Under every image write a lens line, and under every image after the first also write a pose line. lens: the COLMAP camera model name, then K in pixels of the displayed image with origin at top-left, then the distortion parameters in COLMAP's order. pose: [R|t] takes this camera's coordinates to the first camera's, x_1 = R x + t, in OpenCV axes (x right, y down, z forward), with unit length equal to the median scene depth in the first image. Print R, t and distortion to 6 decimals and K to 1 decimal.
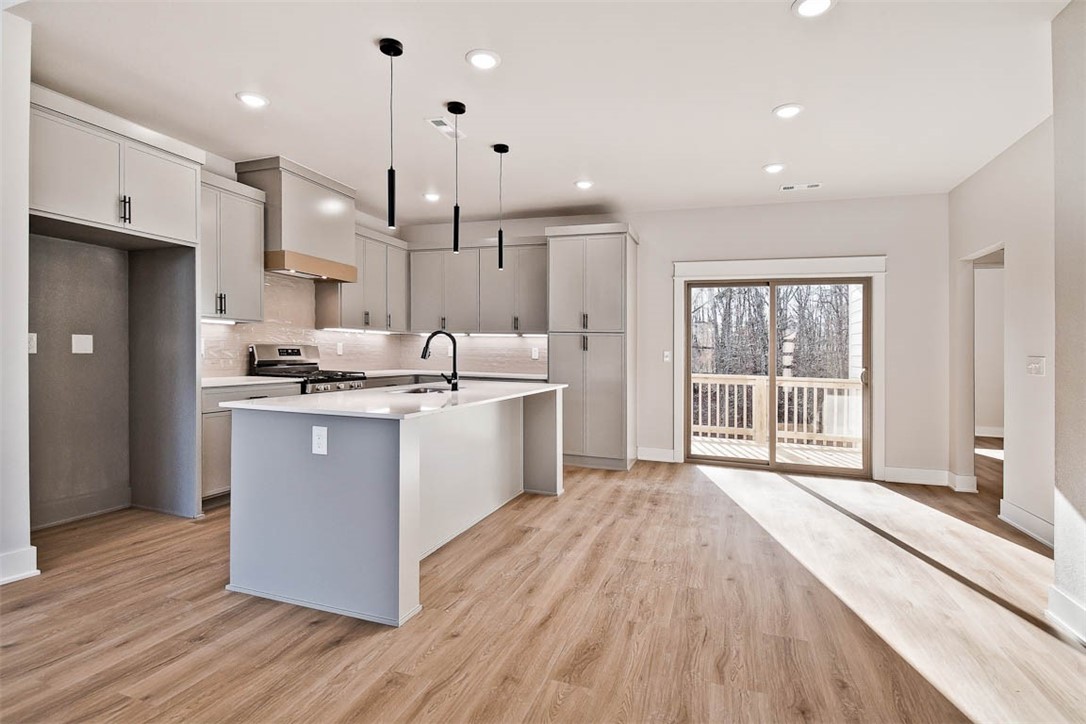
lens RADIAL K [[527.0, 0, 543.0], [0, 527.0, 362.0], [0, 0, 1]] dist [0.034021, -0.064443]
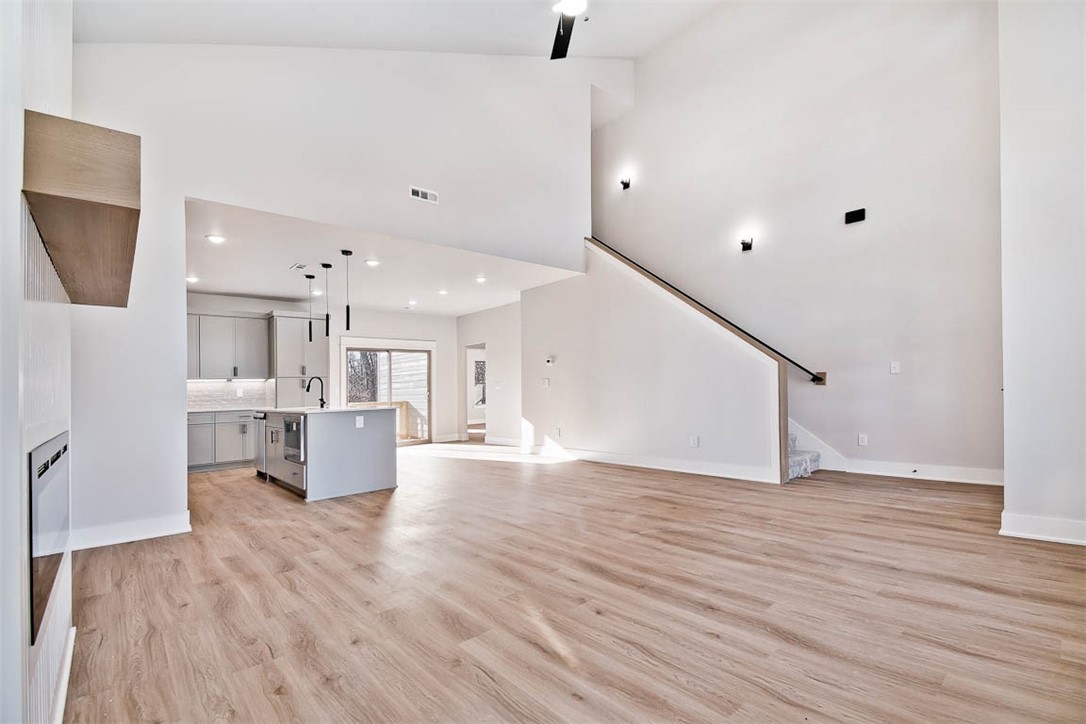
lens RADIAL K [[484.6, 0, 543.0], [0, 484.6, 362.0], [0, 0, 1]] dist [-0.001435, -0.000192]
pose [[0.505530, 0.017351, 0.862635, -0.852392], [0.057035, 0.996939, -0.053477, 0.018071], [-0.860922, 0.076235, 0.502993, -0.384031]]
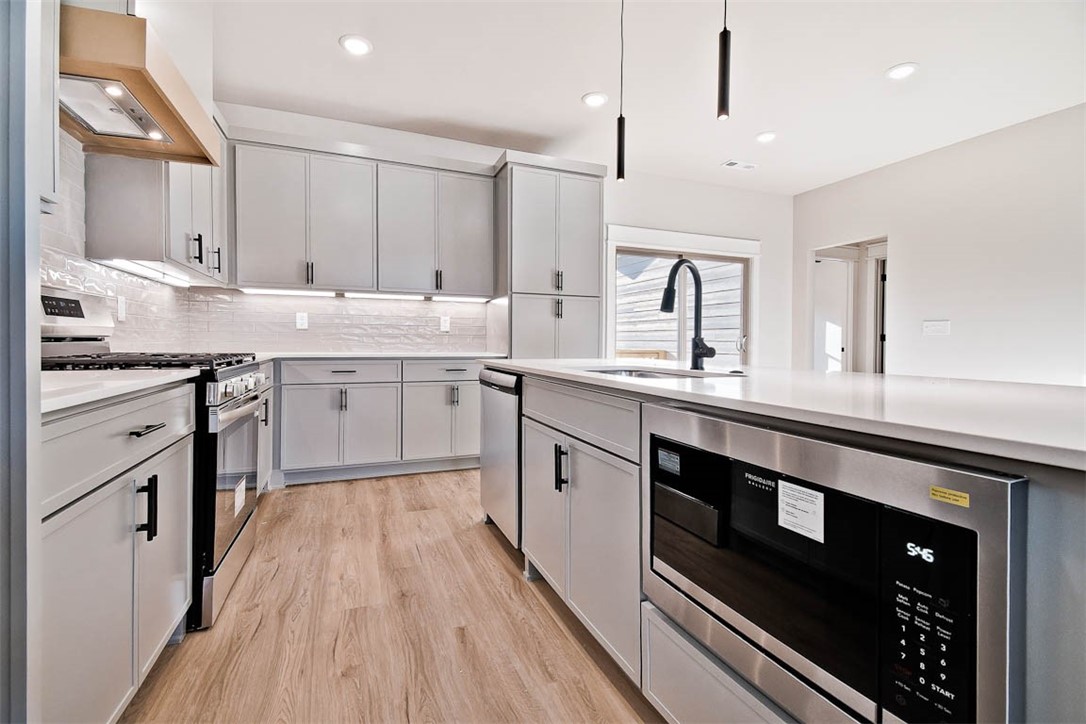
lens RADIAL K [[480.3, 0, 539.1], [0, 480.3, 343.5], [0, 0, 1]] dist [-0.001229, -0.000079]
pose [[0.772905, -0.017229, 0.634288, -0.411527], [0.021045, 0.999777, 0.001513, 0.014728], [-0.634173, 0.012179, 0.773095, 0.482482]]
